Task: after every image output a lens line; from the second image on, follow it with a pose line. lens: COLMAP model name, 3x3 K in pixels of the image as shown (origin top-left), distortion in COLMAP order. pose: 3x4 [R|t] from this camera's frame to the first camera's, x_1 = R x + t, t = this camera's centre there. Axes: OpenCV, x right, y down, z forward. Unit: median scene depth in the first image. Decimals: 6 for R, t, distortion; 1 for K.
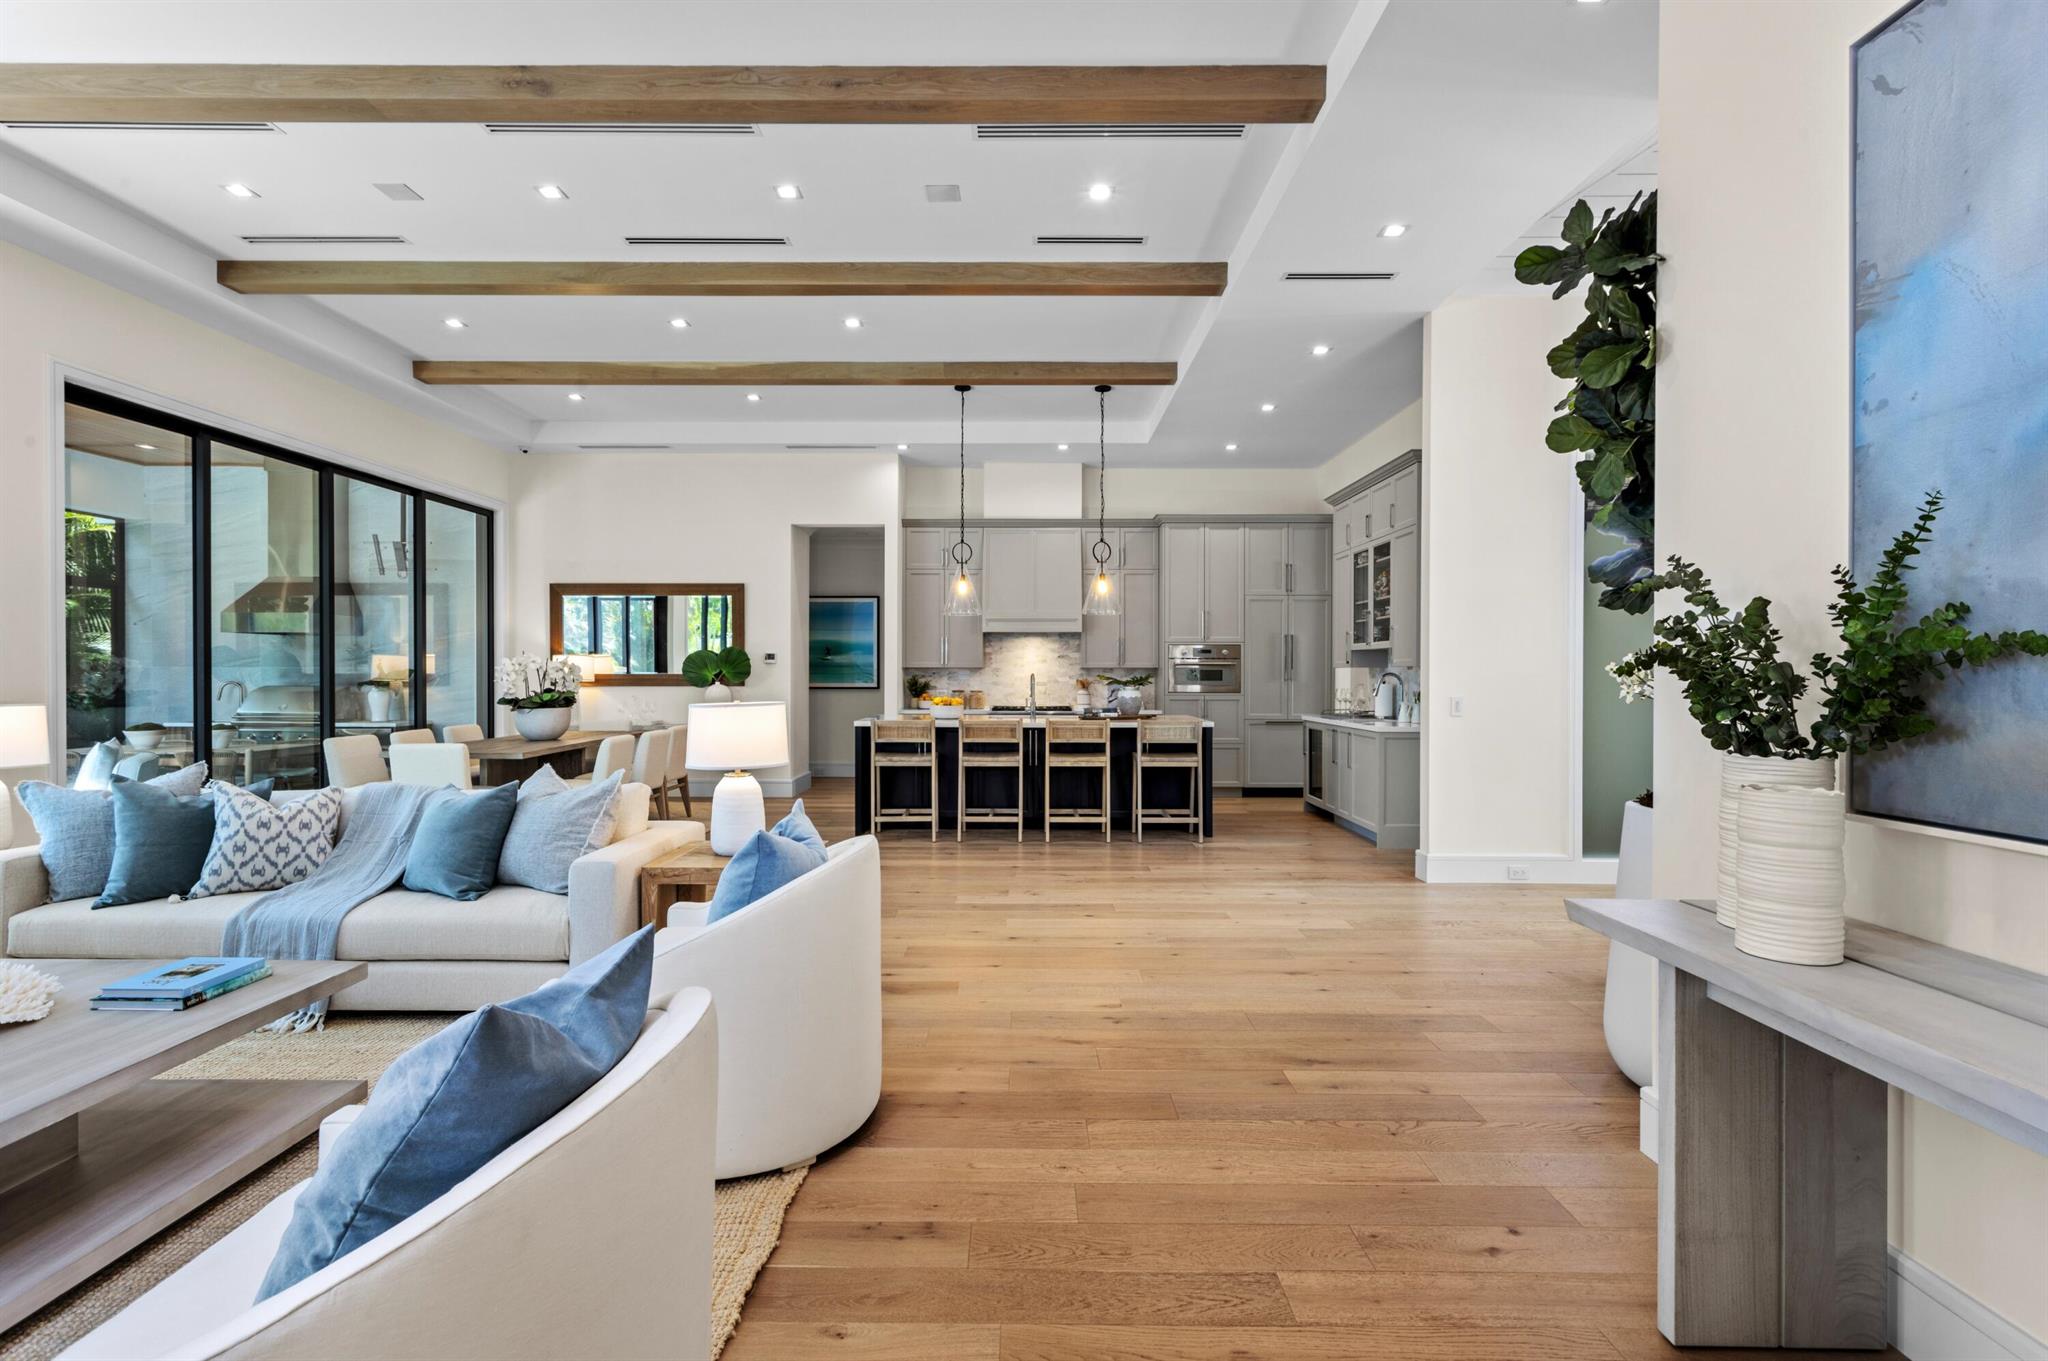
lens RADIAL K [[976.1, 0, 1022.5], [0, 976.1, 662.8], [0, 0, 1]] dist [0.001765, 0.000928]
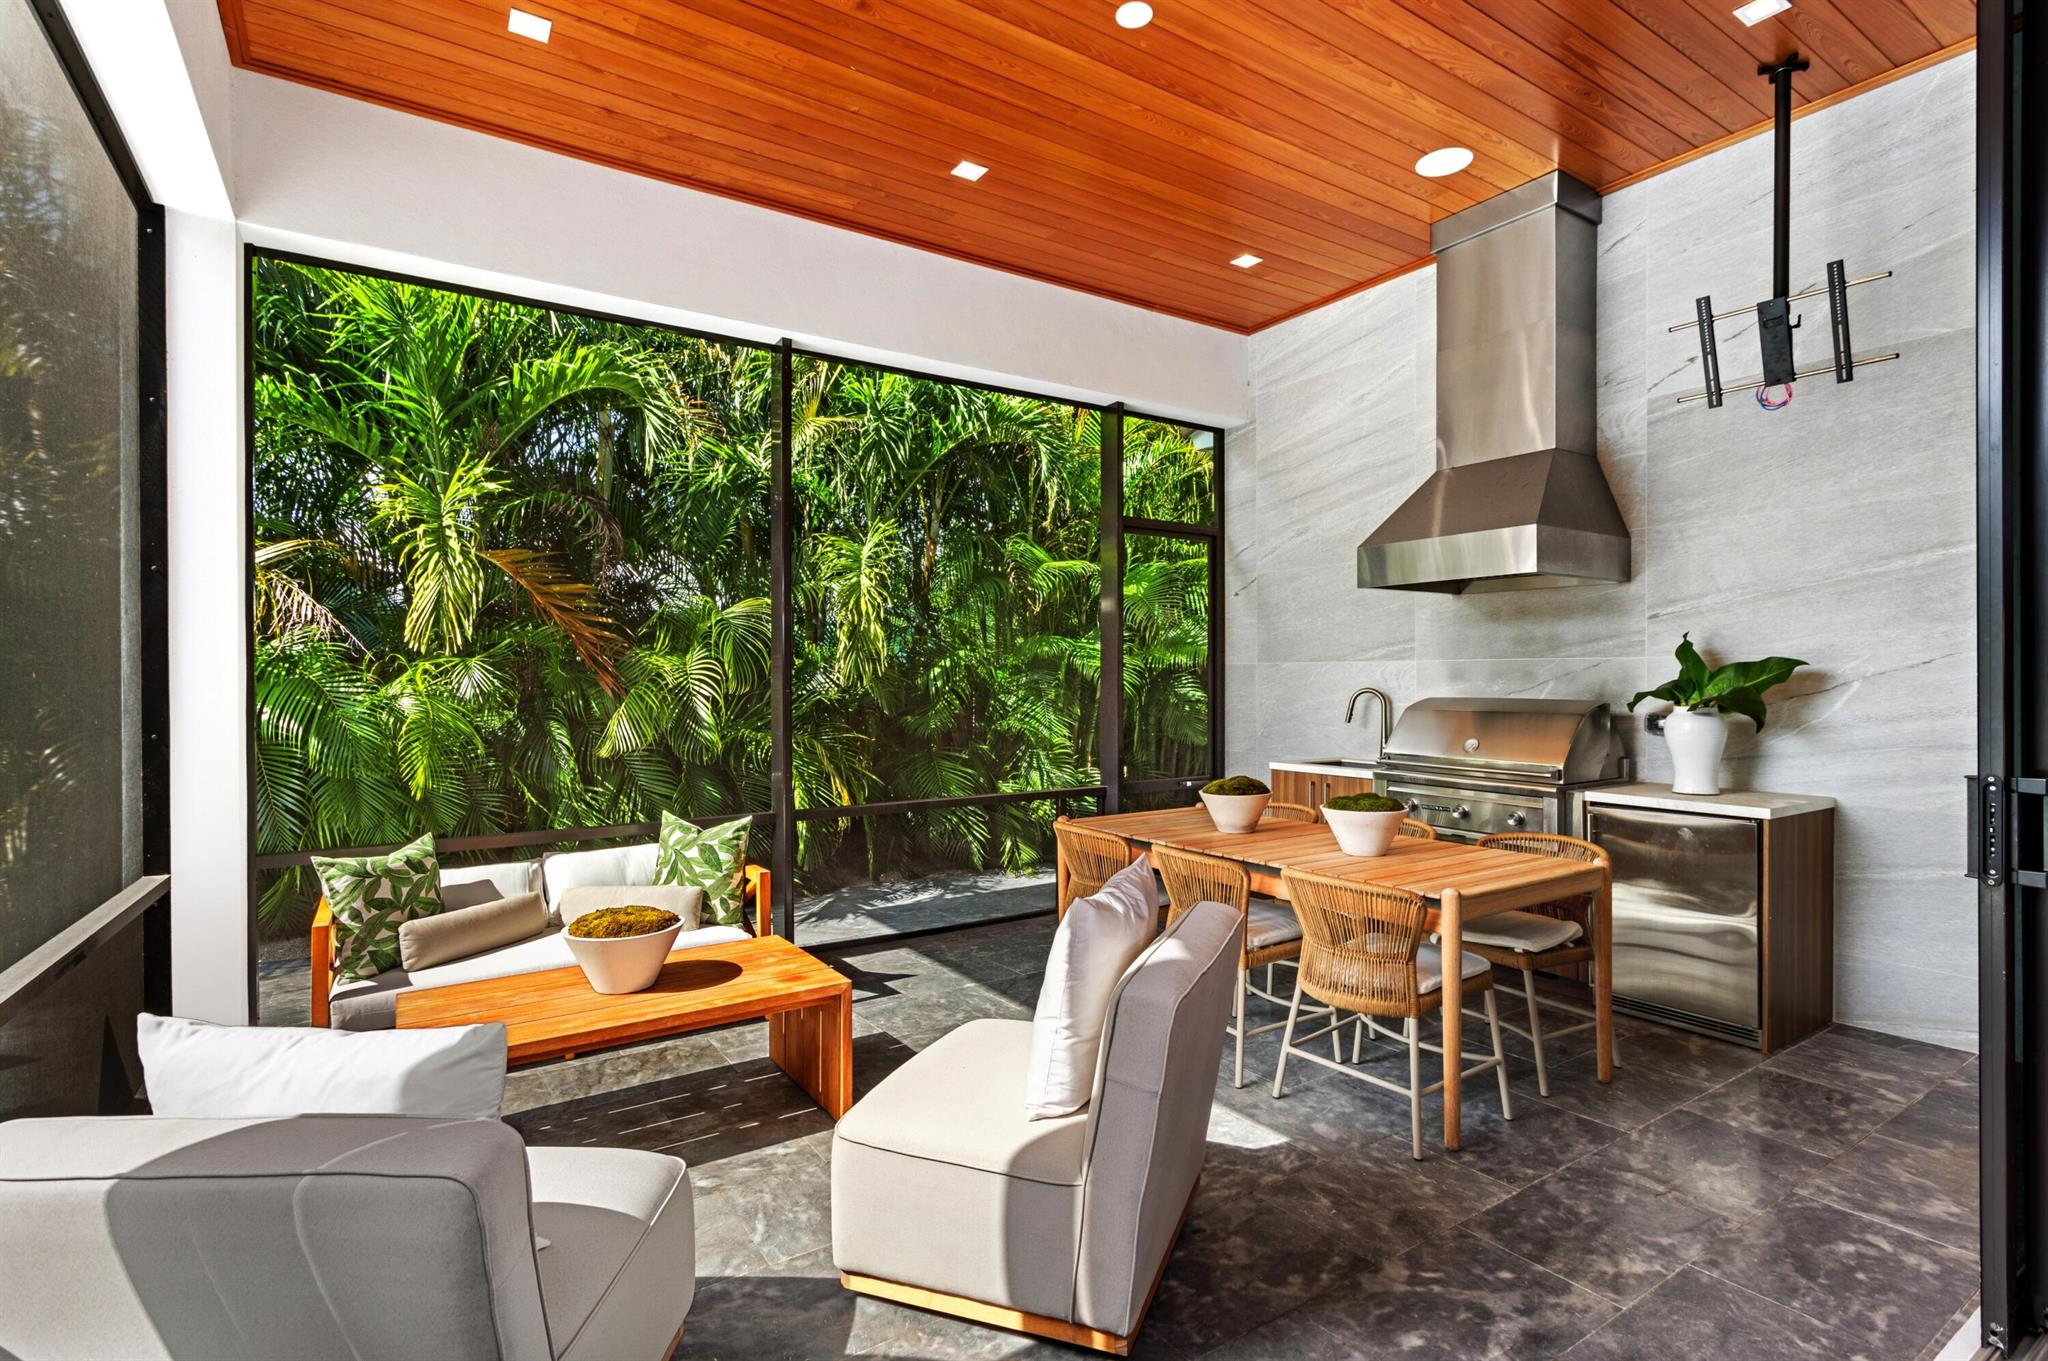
lens RADIAL K [[967.4, 0, 1013.9], [0, 967.4, 681.5], [0, 0, 1]] dist [0.003979, 0.000339]
pose [[0.547427, -0.000546, -0.836854, -0.494904], [0.011435, 0.999911, 0.006828, 0.010027], [0.836776, -0.013307, 0.547384, 0.571842]]
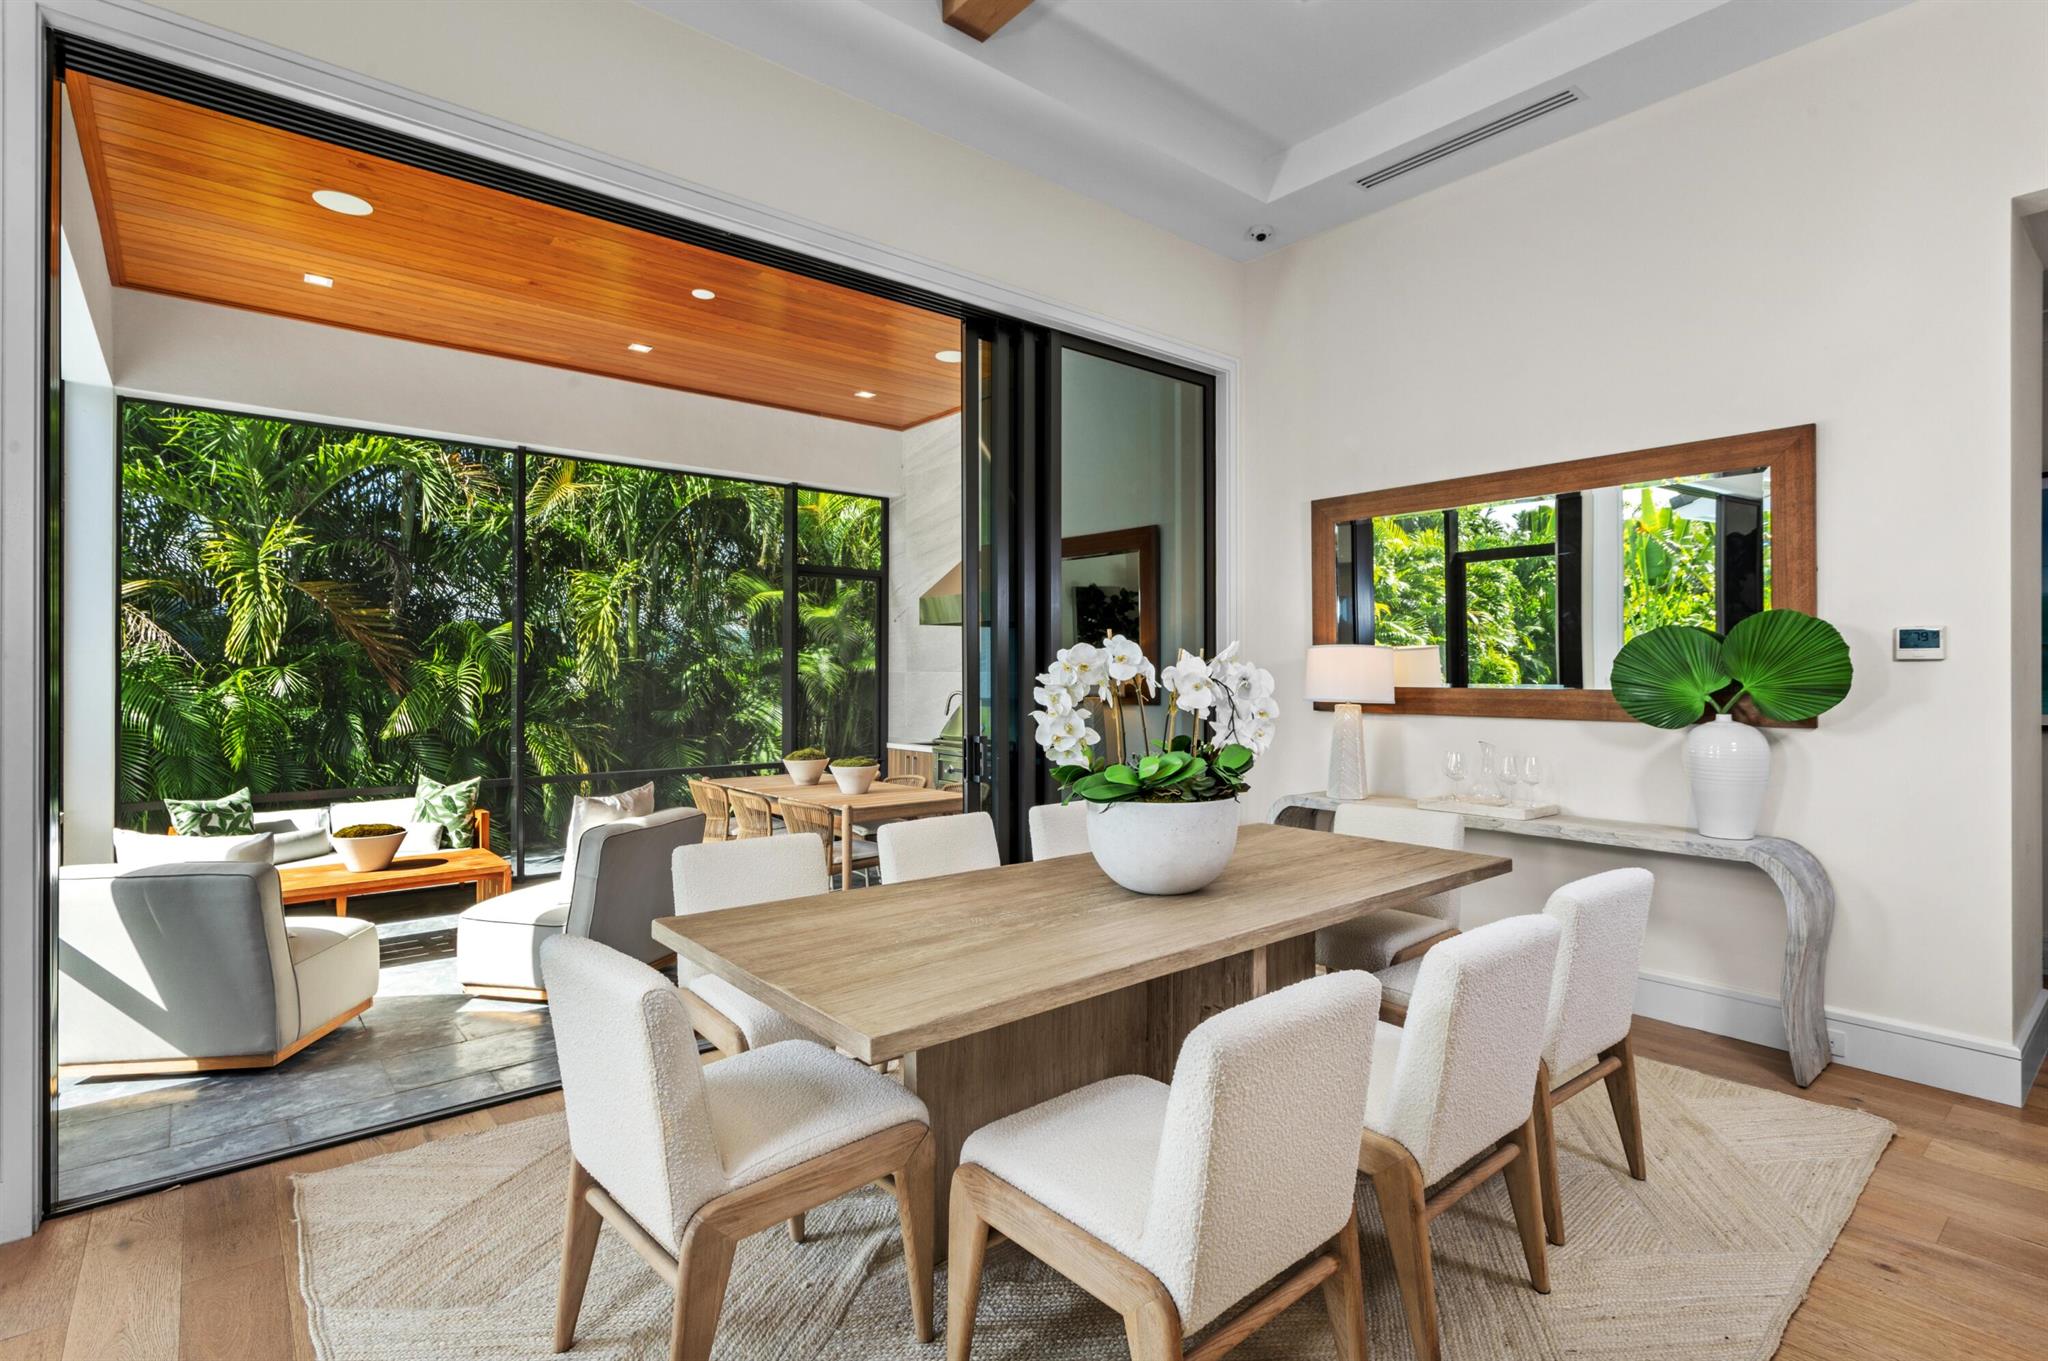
lens RADIAL K [[982.5, 0, 1020.5], [0, 982.5, 672.5], [0, 0, 1]] dist [0.000375, 0.000189]
pose [[0.642640, 0.000186, -0.766168, -0.198772], [0.006113, 0.999967, 0.005370, 0.001017], [0.766144, -0.008135, 0.642618, 0.565105]]
